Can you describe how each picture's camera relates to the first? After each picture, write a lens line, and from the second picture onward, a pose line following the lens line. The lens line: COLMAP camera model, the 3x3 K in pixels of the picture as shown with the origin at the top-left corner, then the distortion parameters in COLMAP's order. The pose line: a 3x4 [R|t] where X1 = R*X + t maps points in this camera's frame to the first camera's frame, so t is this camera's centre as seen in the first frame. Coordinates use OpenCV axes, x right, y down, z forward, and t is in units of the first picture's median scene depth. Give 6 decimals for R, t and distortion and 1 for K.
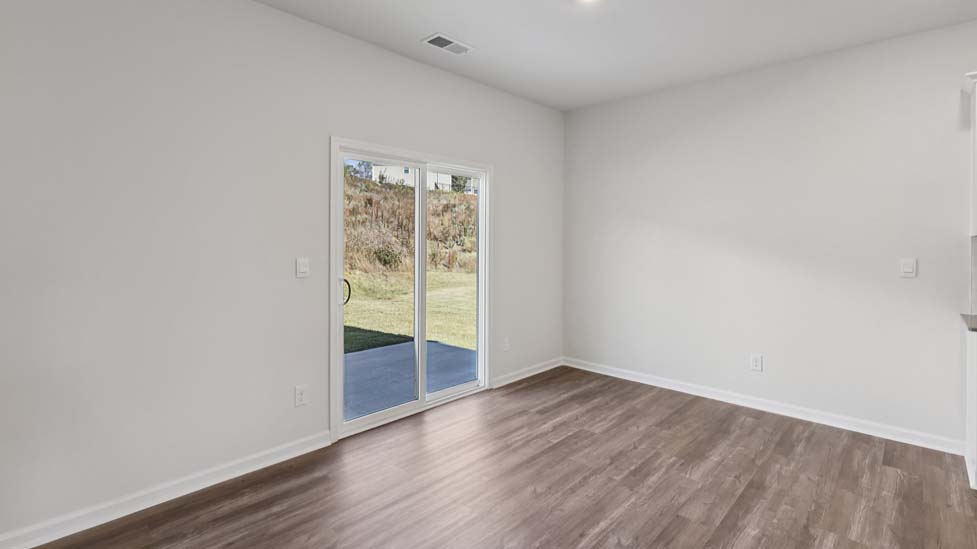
lens RADIAL K [[454.7, 0, 487.0], [0, 454.7, 242.9], [0, 0, 1]] dist [-0.001848, 0.001478]
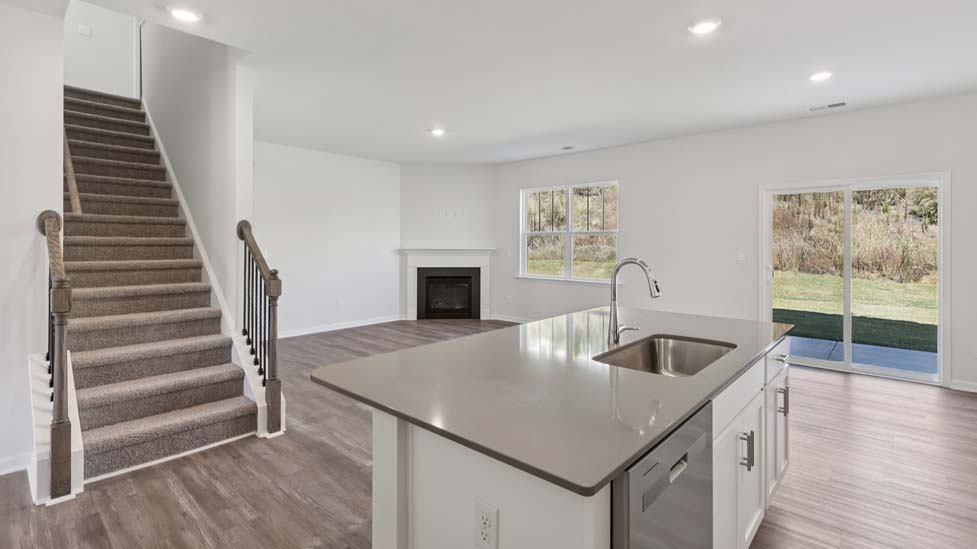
lens RADIAL K [[454.7, 0, 490.4], [0, 454.7, 243.2], [0, 0, 1]] dist [-0.001848, 0.001478]
pose [[0.020829, -0.007979, -0.999751, 1.431857], [-0.006430, 0.999946, -0.008115, 0.011735], [0.999762, 0.006598, 0.020777, -0.085810]]
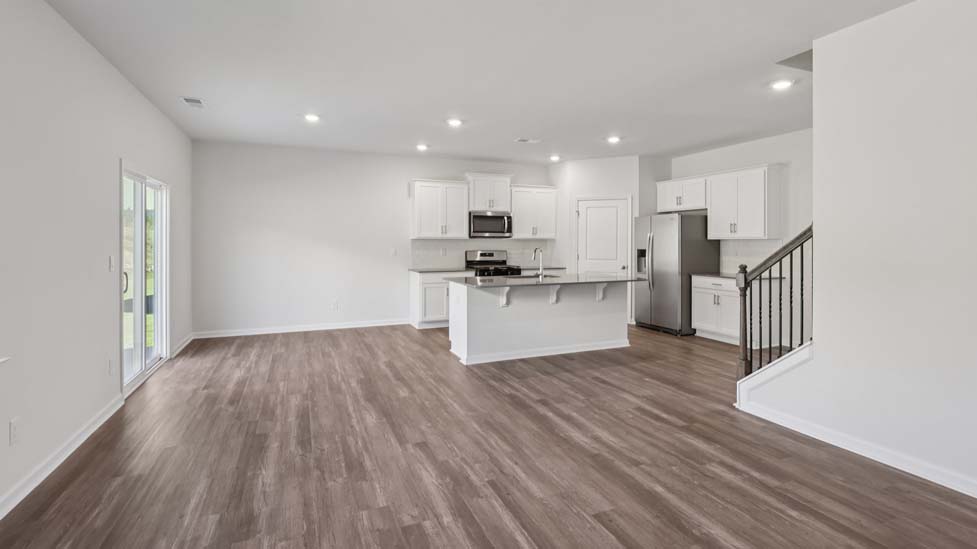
lens RADIAL K [[454.7, 0, 487.0], [0, 454.7, 242.9], [0, 0, 1]] dist [-0.001848, 0.001478]
pose [[0.403989, -0.007669, 0.914732, -1.111054], [0.007342, 0.999960, 0.005140, -0.003264], [-0.914734, 0.004639, 0.404029, -0.441603]]
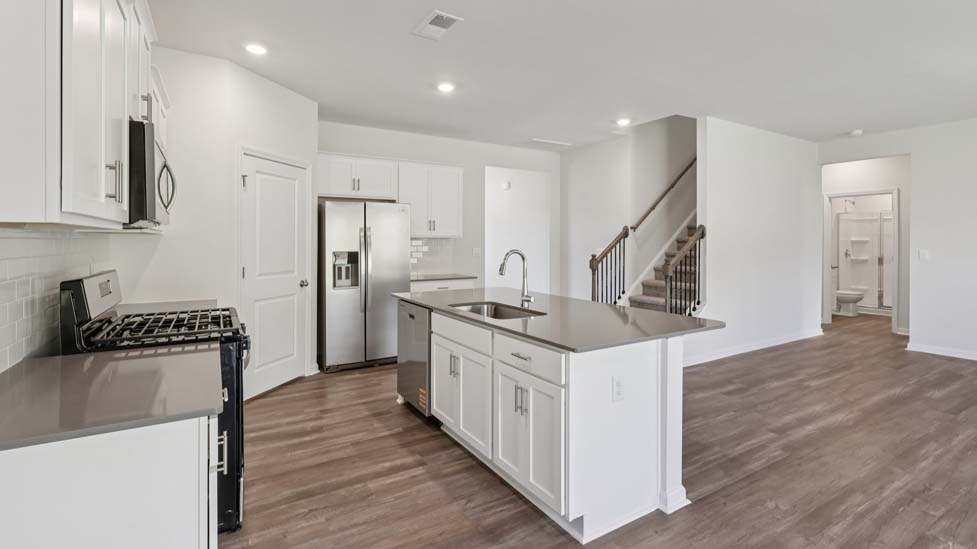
lens RADIAL K [[454.7, 0, 492.0], [0, 454.7, 241.4], [0, 0, 1]] dist [-0.001848, 0.001478]
pose [[-0.966956, -0.007585, 0.254831, 0.525796], [-0.005482, 0.999945, 0.008963, -0.004654], [-0.254885, 0.007270, -0.966944, 1.165153]]
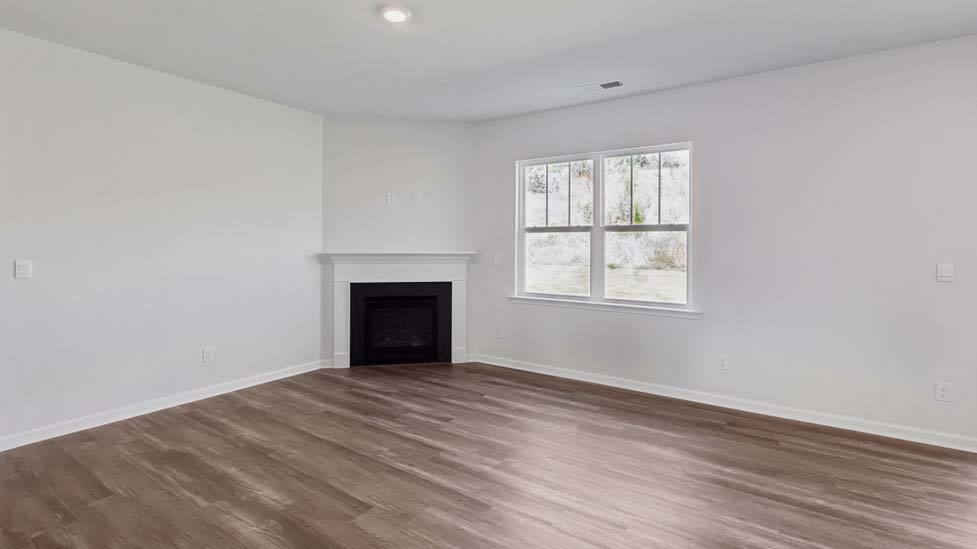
lens RADIAL K [[454.7, 0, 488.4], [0, 454.7, 243.4], [0, 0, 1]] dist [-0.001848, 0.001478]
pose [[0.155538, -0.009865, -0.987781, 0.467600], [-0.007200, 0.999912, -0.011120, 0.005266], [0.987804, 0.008842, 0.155453, -0.221778]]
